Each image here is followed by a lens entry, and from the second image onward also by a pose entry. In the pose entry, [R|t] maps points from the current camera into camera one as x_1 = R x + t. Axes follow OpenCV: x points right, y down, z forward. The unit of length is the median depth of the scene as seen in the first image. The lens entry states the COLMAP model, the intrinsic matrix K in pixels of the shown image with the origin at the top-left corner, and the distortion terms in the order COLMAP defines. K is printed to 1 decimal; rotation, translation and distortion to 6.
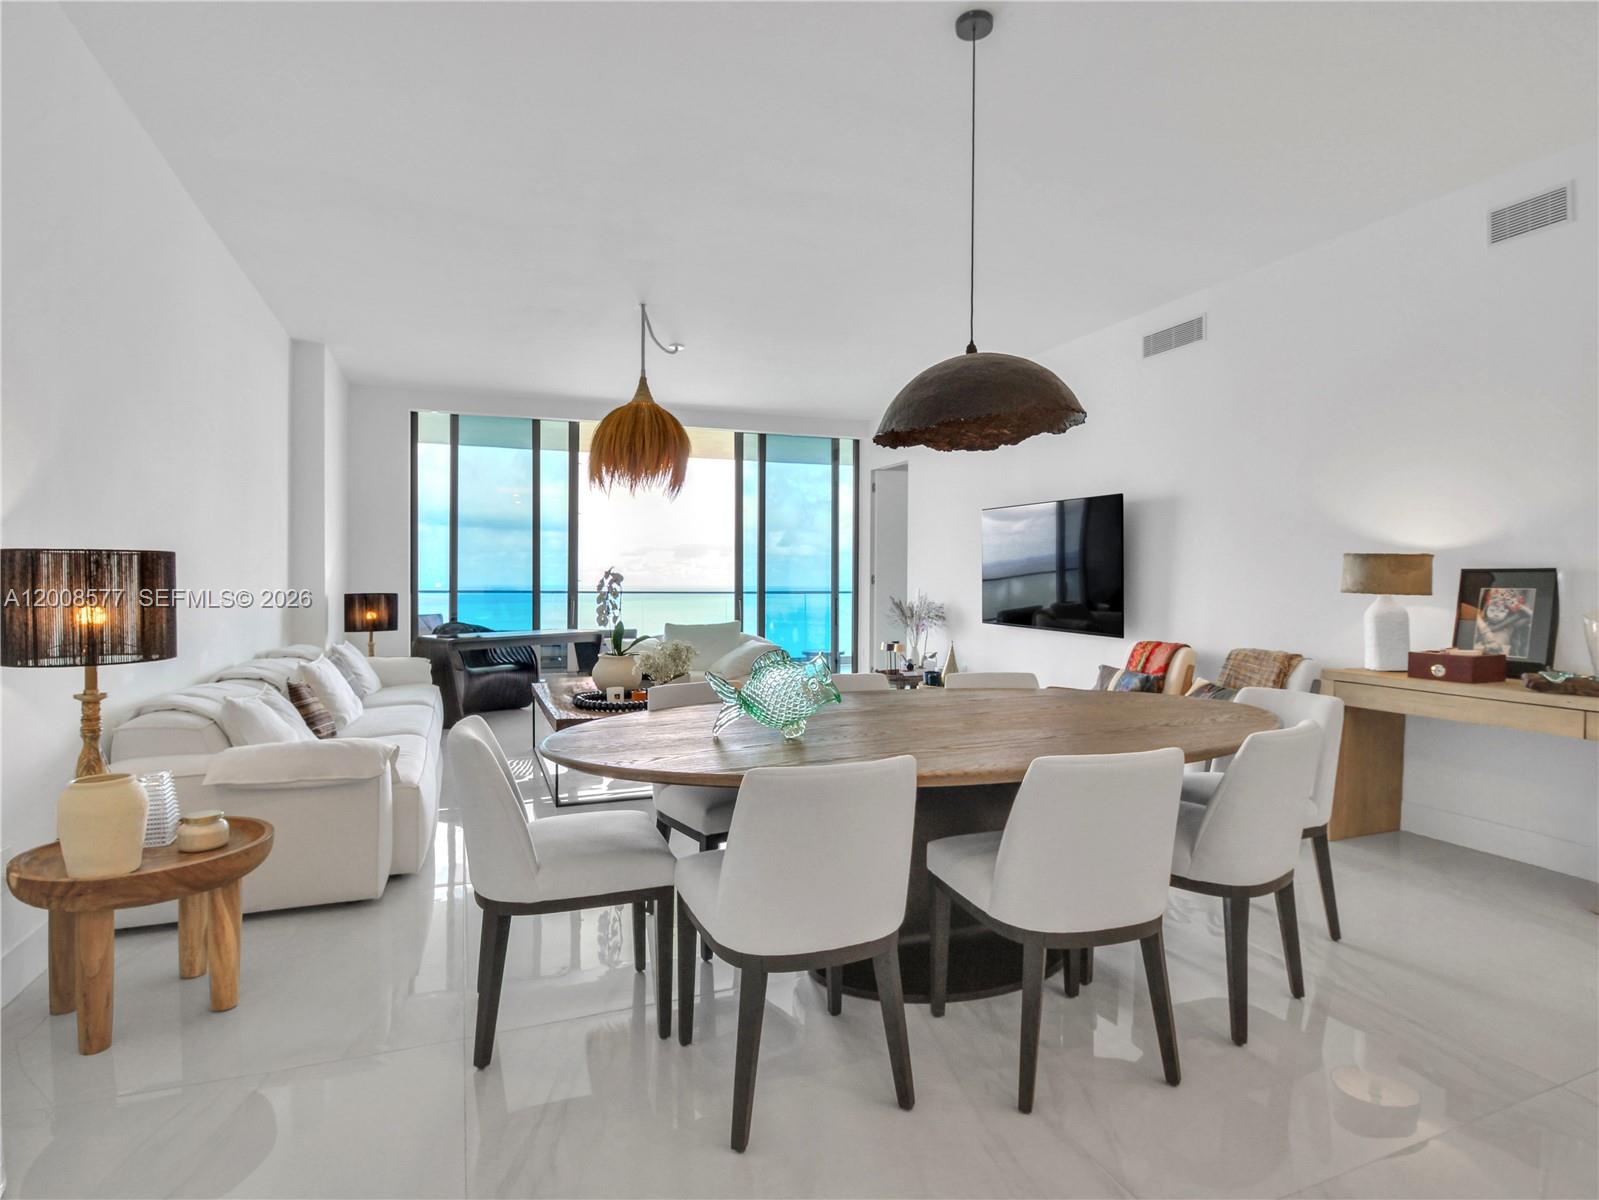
lens RADIAL K [[849.4, 0, 804.9], [0, 849.4, 606.4], [0, 0, 1]] dist [0.005745, -0.000282]
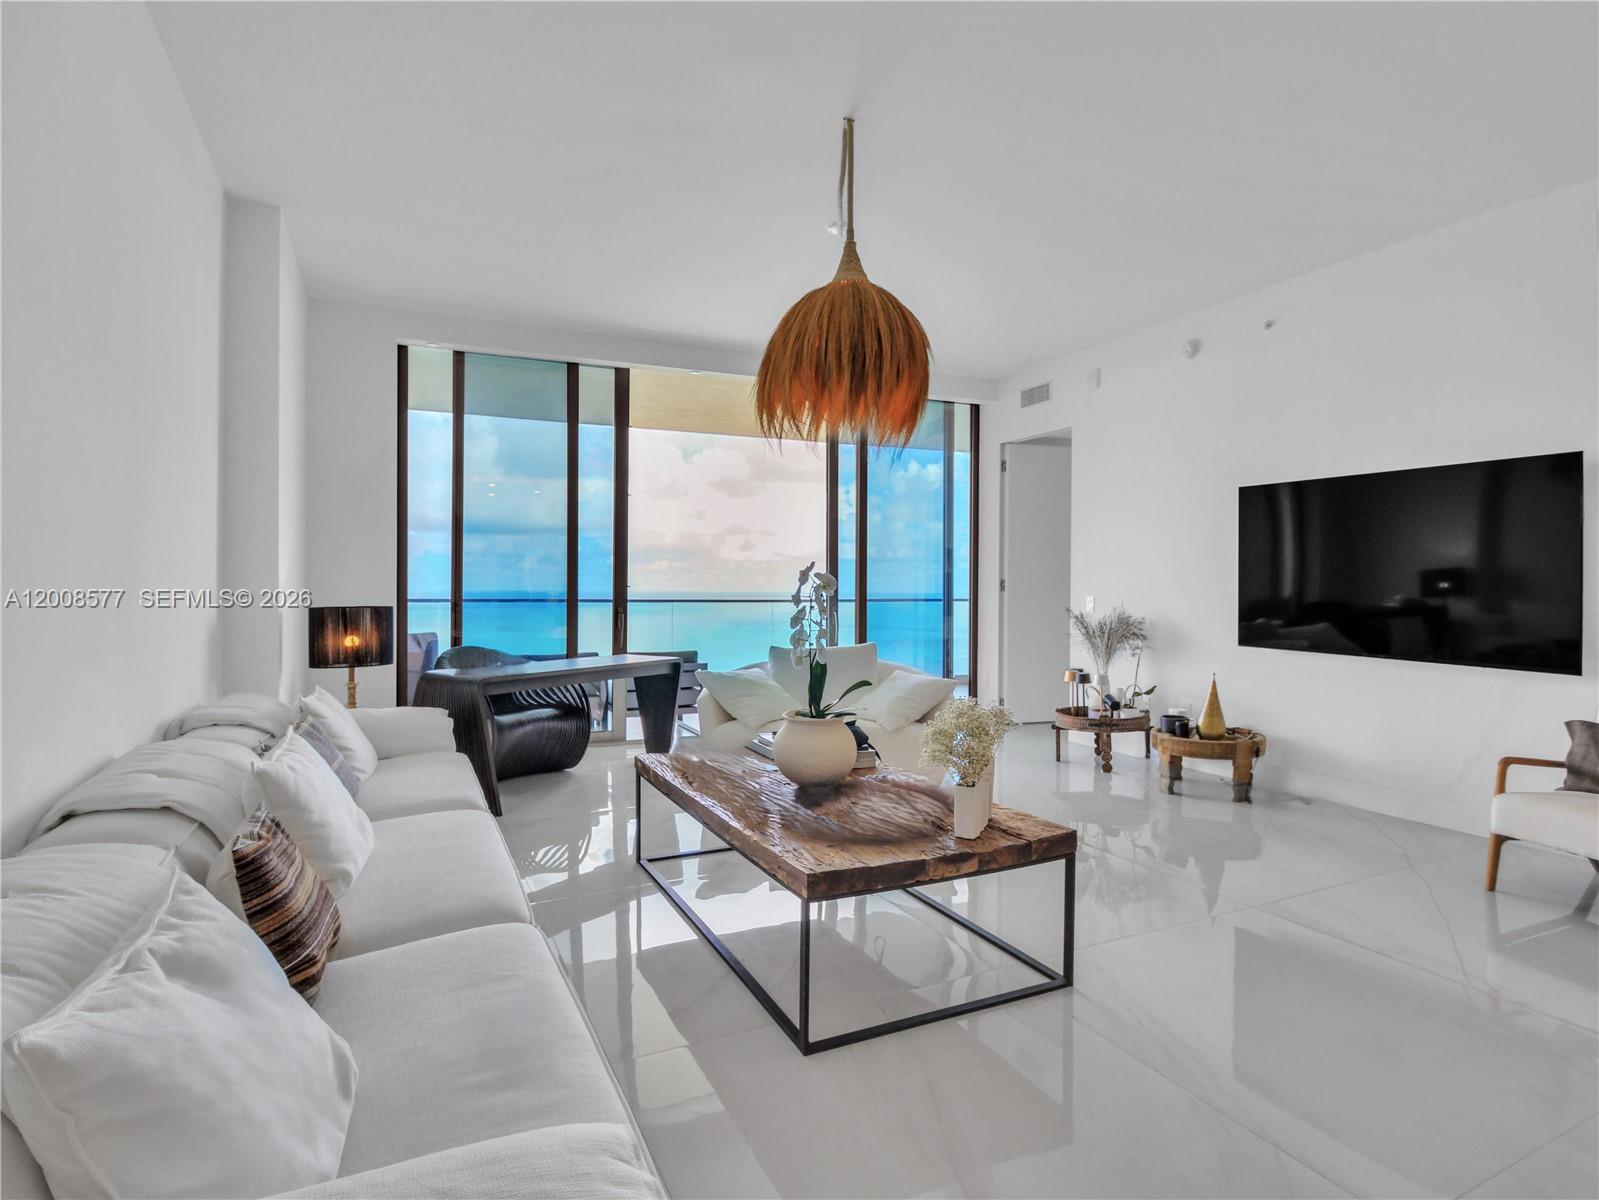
lens RADIAL K [[849.4, 0, 804.1], [0, 849.4, 599.1], [0, 0, 1]] dist [0.005745, -0.000282]
pose [[0.997647, -0.000457, 0.068565, -0.202609], [0.001426, 0.999900, -0.014096, -0.010730], [-0.068552, 0.014161, 0.997547, 0.320074]]
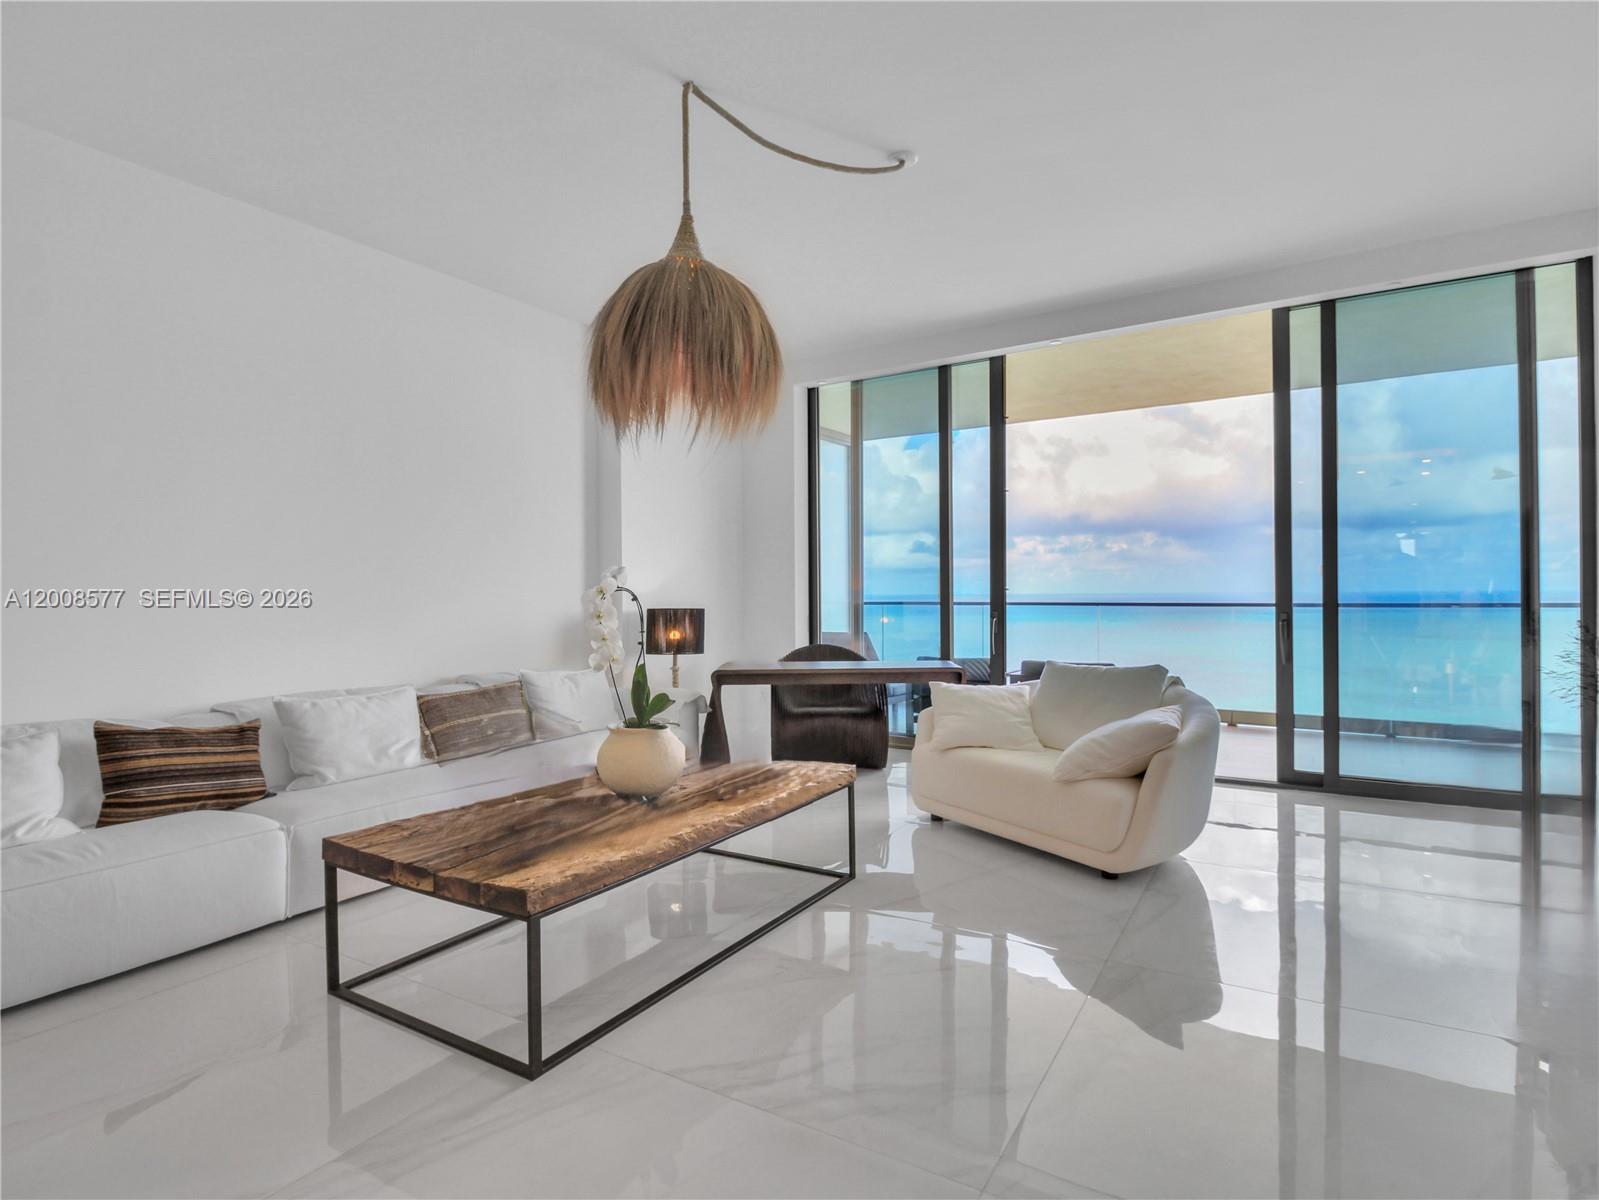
lens RADIAL K [[849.4, 0, 802.1], [0, 849.4, 595.3], [0, 0, 1]] dist [0.005745, -0.000282]
pose [[0.594014, -0.006505, -0.804429, 0.222490], [-0.011536, 0.999796, -0.016603, -0.014854], [0.804372, 0.019142, 0.593817, 0.570813]]
